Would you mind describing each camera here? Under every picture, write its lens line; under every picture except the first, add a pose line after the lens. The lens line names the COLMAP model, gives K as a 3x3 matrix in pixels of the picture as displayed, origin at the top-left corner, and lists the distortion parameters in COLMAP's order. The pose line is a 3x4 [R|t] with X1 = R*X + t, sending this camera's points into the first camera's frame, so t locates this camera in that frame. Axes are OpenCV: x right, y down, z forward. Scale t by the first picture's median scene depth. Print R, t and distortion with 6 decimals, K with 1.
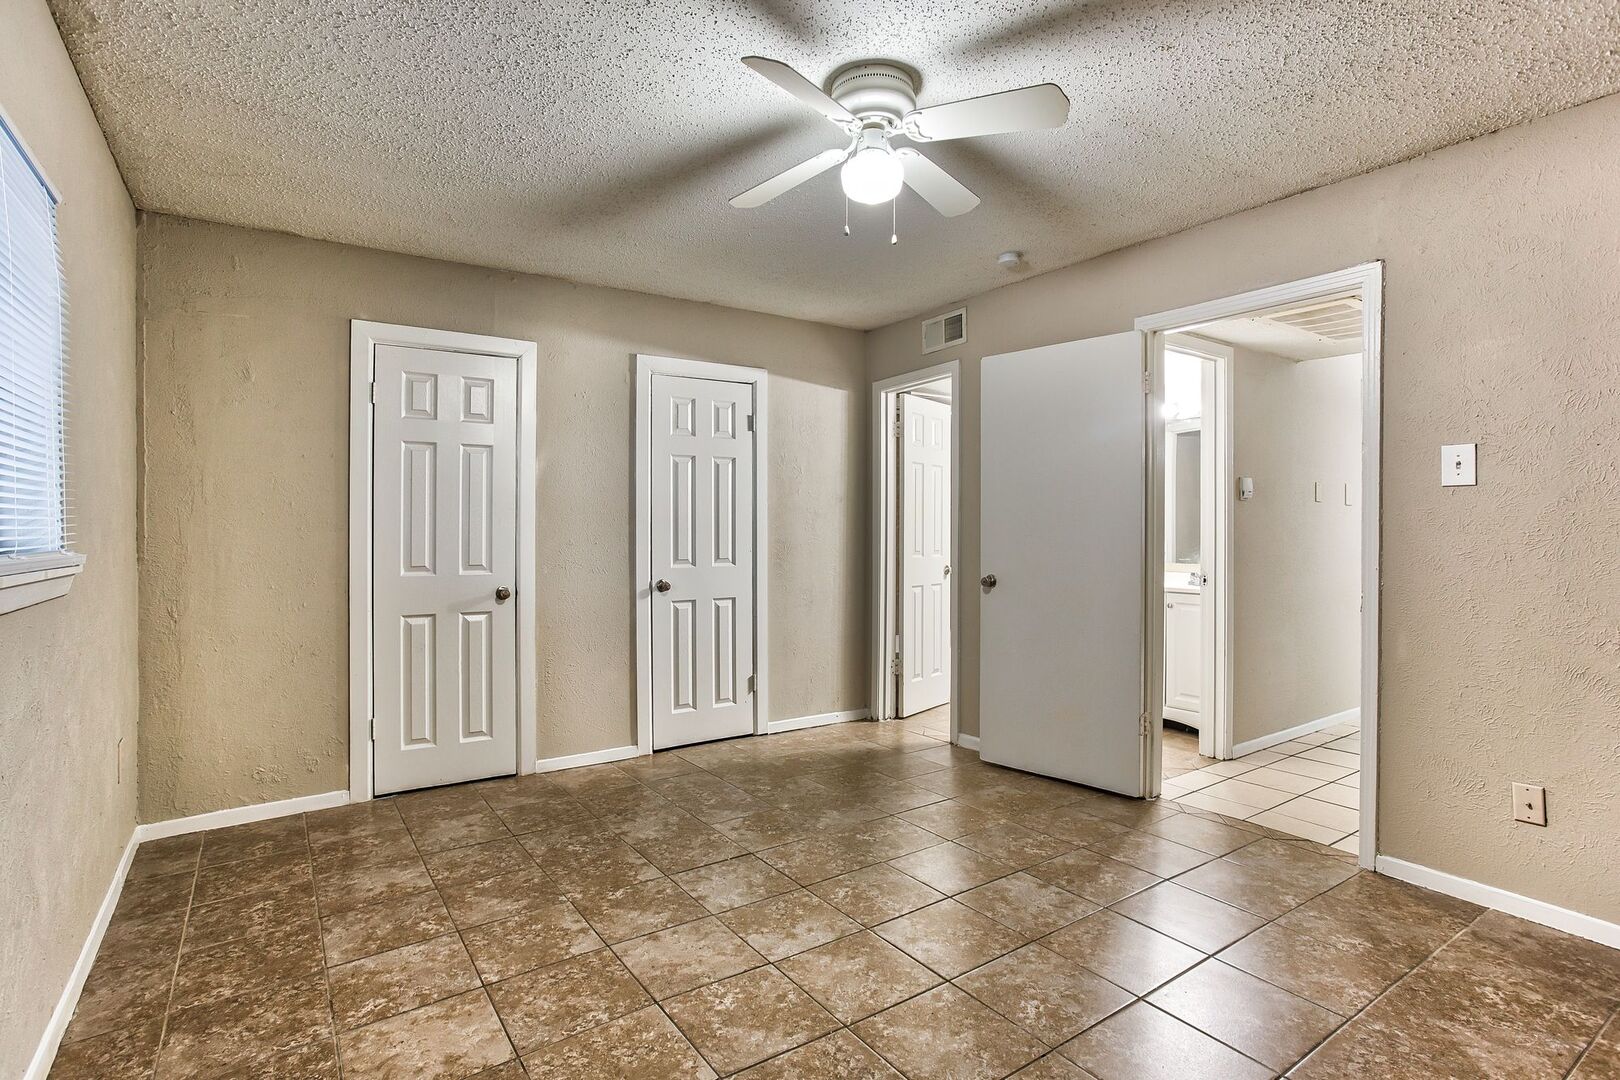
lens RADIAL K [[789.7, 0, 812.5], [0, 789.7, 528.2], [0, 0, 1]] dist [-0.003862, 0.000746]
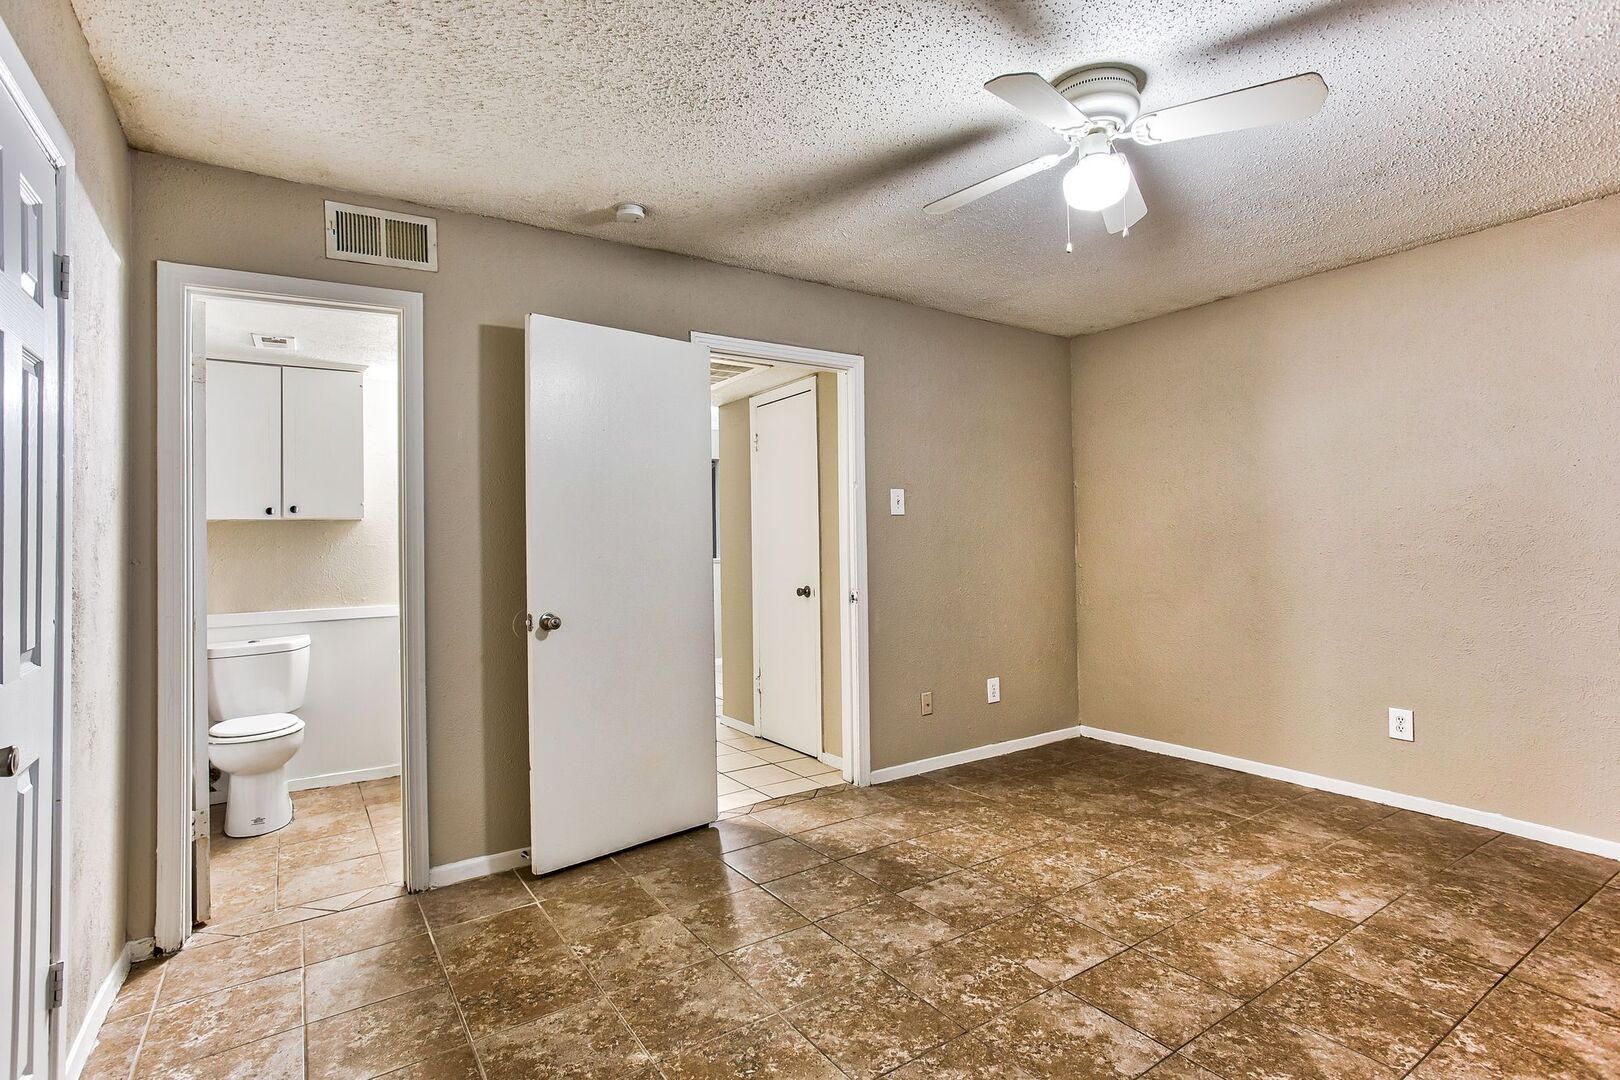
lens RADIAL K [[789.7, 0, 812.5], [0, 789.7, 528.2], [0, 0, 1]] dist [-0.003862, 0.000746]
pose [[0.029222, 0.017525, 0.999419, -0.755442], [0.020282, 0.999630, -0.018122, -0.002762], [-0.999367, 0.020800, 0.028856, 1.110220]]
